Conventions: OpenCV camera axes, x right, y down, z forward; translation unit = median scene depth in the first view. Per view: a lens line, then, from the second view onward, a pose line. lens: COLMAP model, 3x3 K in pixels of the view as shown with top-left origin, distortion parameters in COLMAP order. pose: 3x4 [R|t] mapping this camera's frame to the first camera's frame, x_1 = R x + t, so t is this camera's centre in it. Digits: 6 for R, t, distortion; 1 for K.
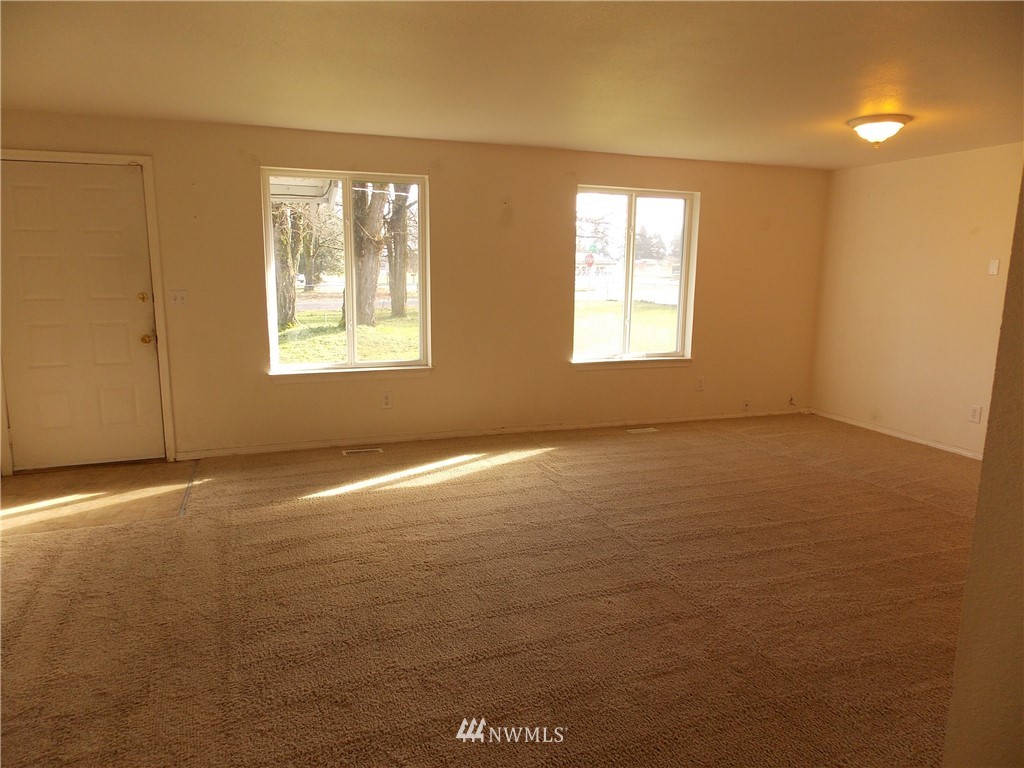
lens RADIAL K [[693.6, 0, 512.0], [0, 693.6, 384.0], [0, 0, 1]] dist [-0.002383, -0.050257]
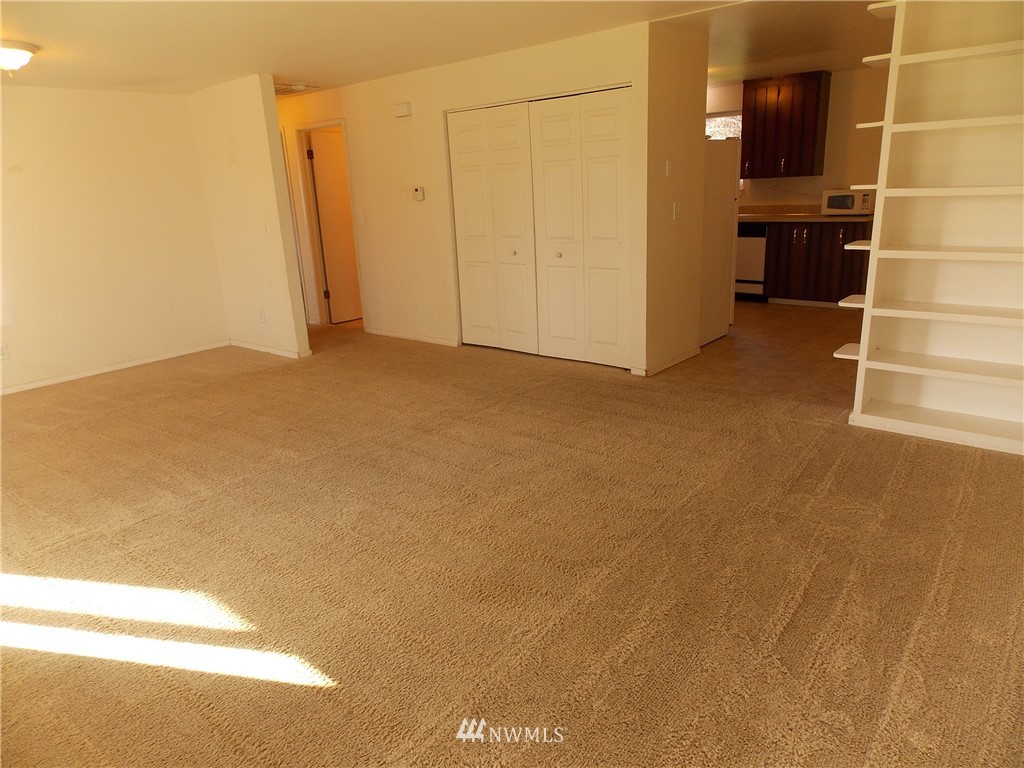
lens RADIAL K [[679.4, 0, 508.5], [0, 679.4, 377.3], [0, 0, 1]] dist [0.008067, -0.000052]
pose [[-0.478794, -0.238287, 0.844971, -0.659907], [0.198375, 0.908205, 0.368526, -0.172382], [-0.855222, 0.344069, -0.387573, 0.891481]]
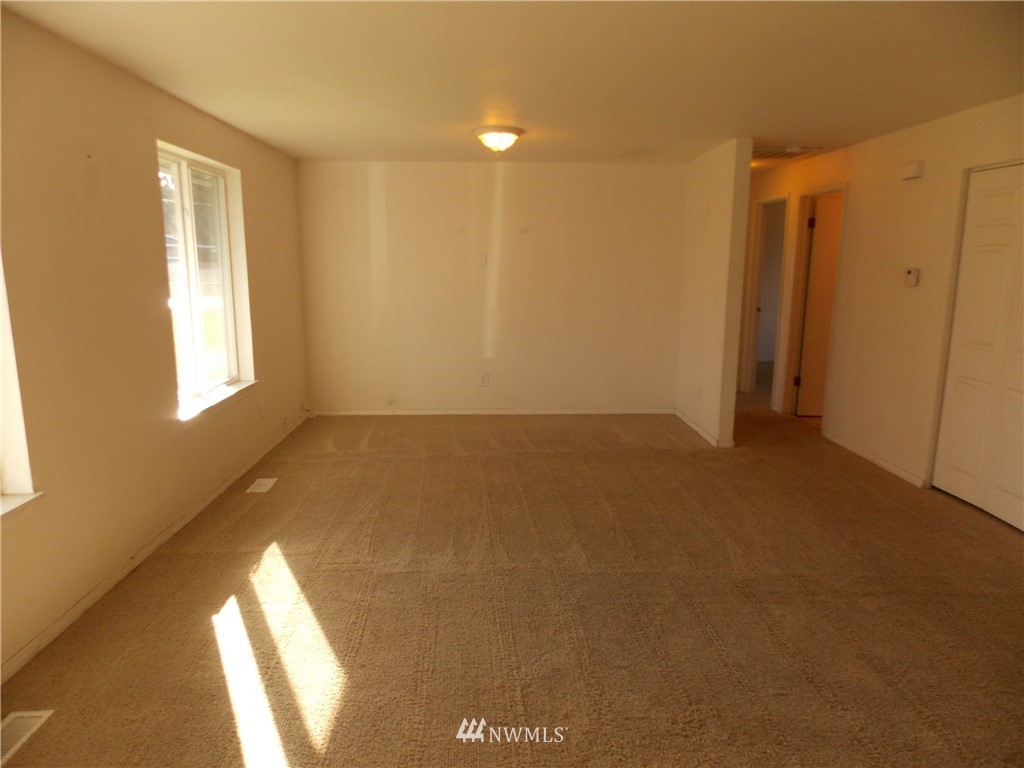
lens RADIAL K [[679.4, 0, 508.5], [0, 679.4, 377.3], [0, 0, 1]] dist [0.008067, -0.000052]
pose [[0.322302, -0.183687, 0.928644, -0.522911], [0.170887, 0.976166, 0.133778, -0.135542], [-0.931085, 0.115577, 0.346010, 0.626532]]
